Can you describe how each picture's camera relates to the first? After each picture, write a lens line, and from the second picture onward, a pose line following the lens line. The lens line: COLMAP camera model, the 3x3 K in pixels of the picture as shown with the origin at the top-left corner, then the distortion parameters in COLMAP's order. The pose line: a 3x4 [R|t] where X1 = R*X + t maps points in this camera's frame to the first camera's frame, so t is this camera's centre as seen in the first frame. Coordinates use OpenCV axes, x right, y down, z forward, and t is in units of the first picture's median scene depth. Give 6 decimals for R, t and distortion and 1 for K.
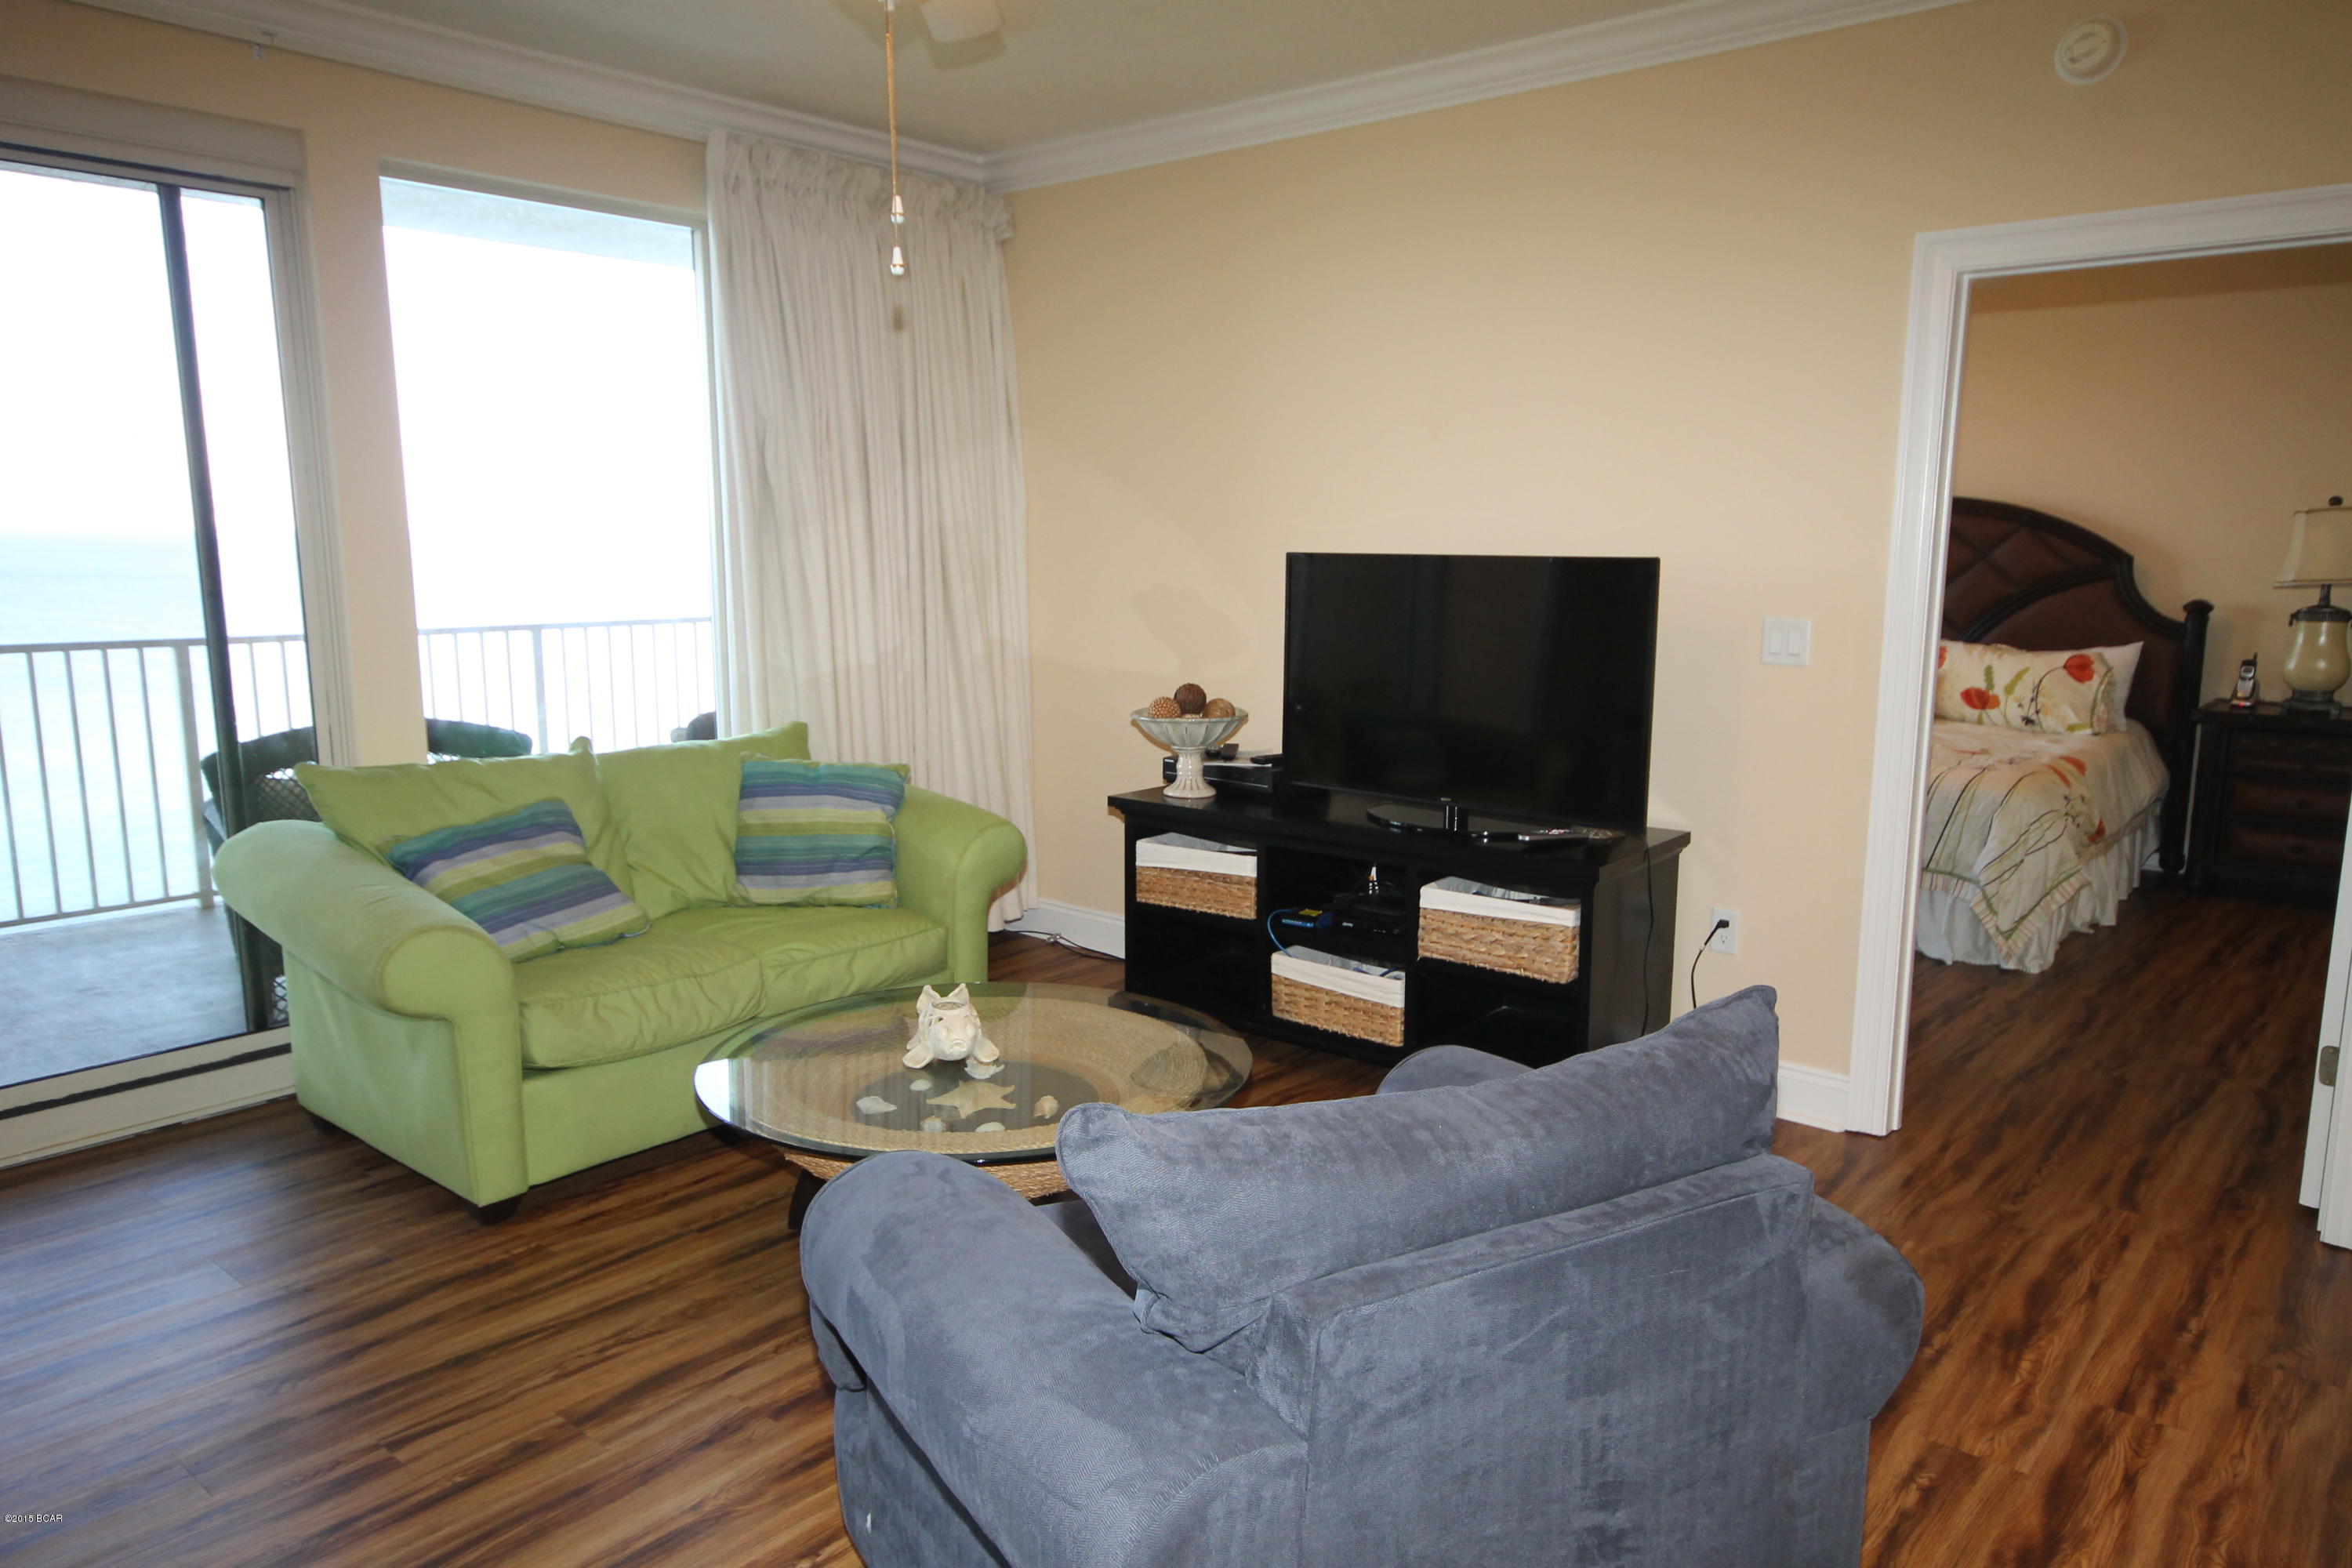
lens RADIAL K [[1609.4, 0, 1171.3], [0, 1609.4, 795.3], [0, 0, 1]] dist [0.020775, 0.015354]
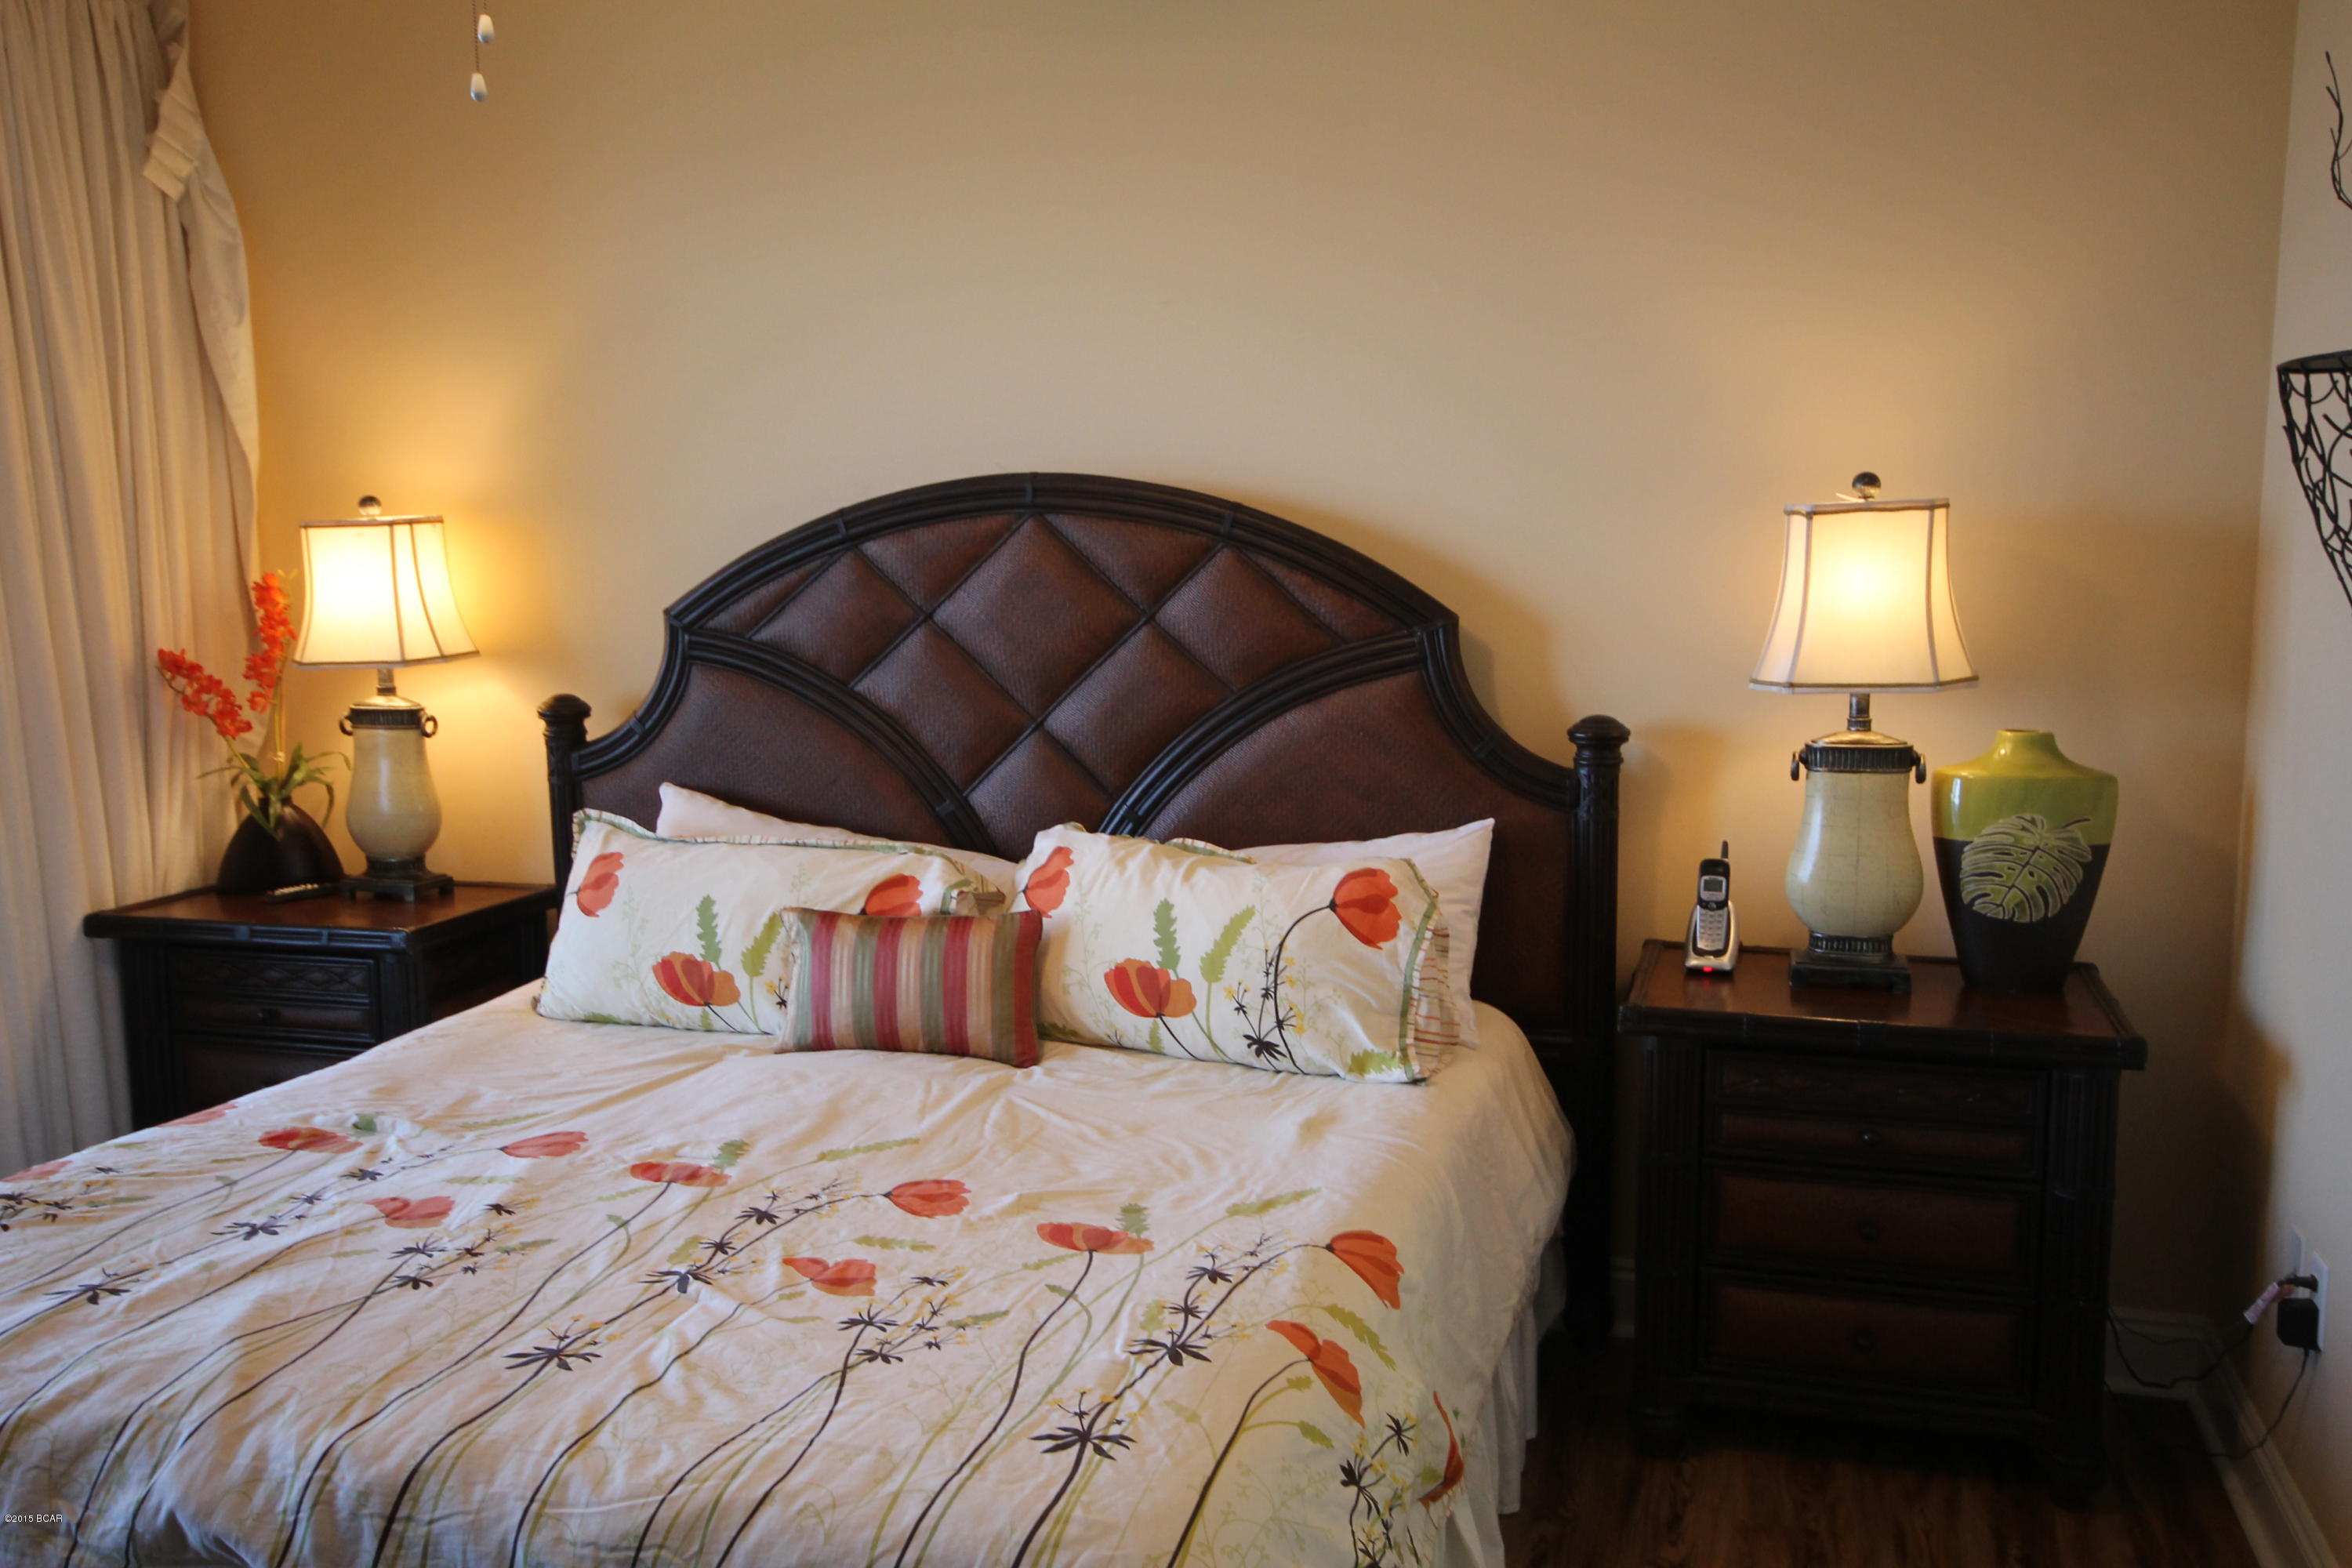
lens RADIAL K [[1966.8, 0, 1194.8], [0, 1966.8, 796.0], [0, 0, 1]] dist [0.028722, 0.011440]
pose [[0.915944, -0.065530, 0.395921, 0.331343], [0.075151, 0.997133, -0.008821, -0.102249], [-0.394208, 0.037833, 0.918242, 0.571824]]
